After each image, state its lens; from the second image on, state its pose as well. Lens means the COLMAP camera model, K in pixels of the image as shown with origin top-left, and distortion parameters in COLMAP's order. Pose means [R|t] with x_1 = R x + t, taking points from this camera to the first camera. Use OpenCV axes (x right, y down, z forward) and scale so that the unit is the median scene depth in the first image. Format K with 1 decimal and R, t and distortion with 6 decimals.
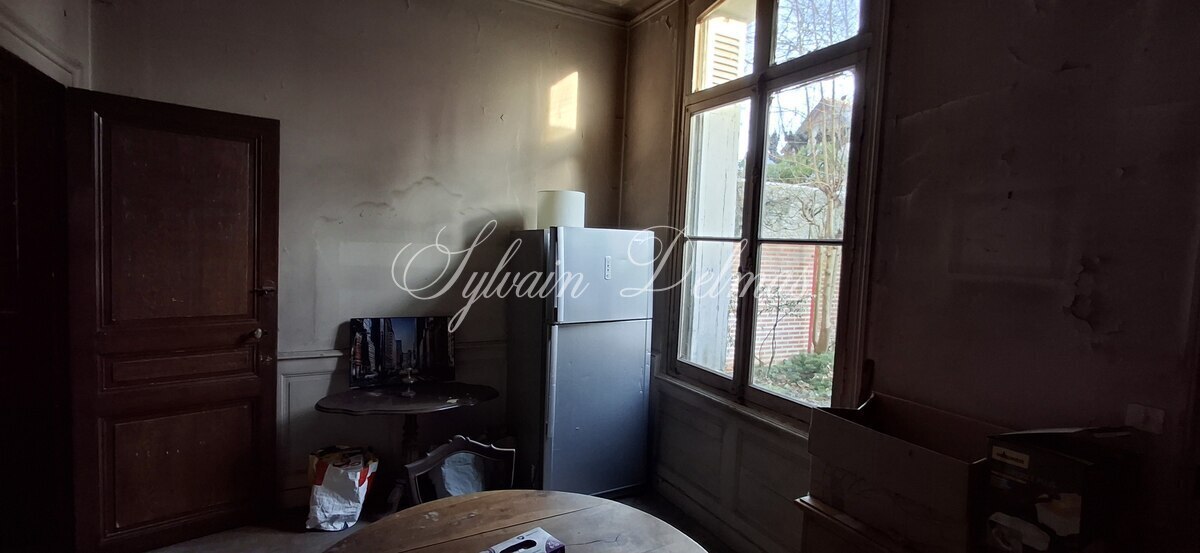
lens RADIAL K [[522.6, 0, 600.0], [0, 522.6, 276.5], [0, 0, 1]] dist [0.000400, 0.000043]
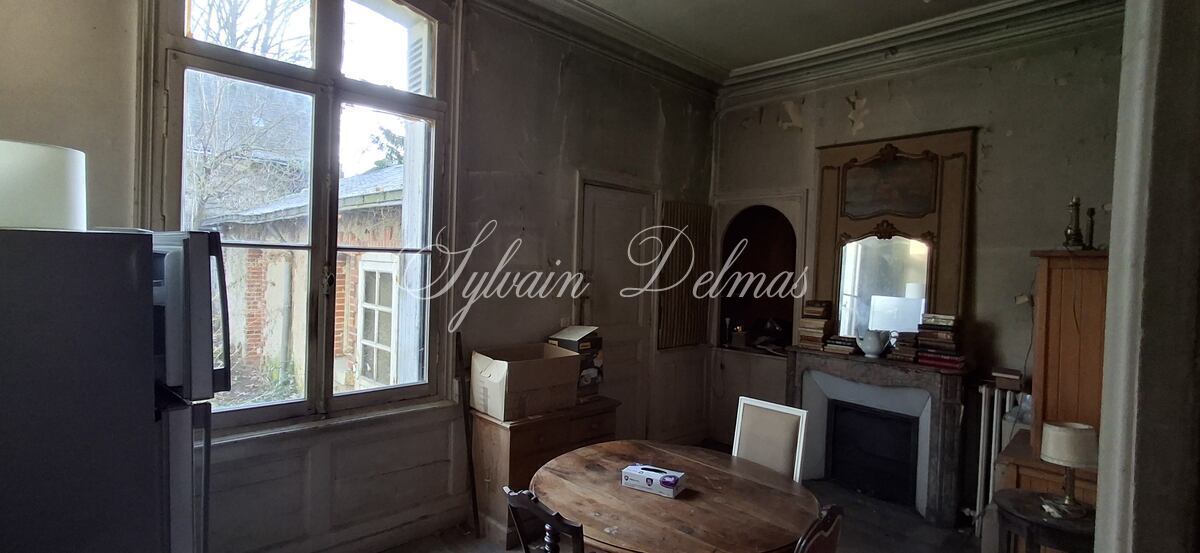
lens RADIAL K [[522.6, 0, 600.0], [0, 522.6, 276.5], [0, 0, 1]] dist [0.000400, 0.000043]
pose [[-0.219202, -0.073573, 0.972901, -0.779630], [0.027778, 0.996278, 0.081600, -0.082338], [-0.975284, 0.044912, -0.216343, 0.734961]]
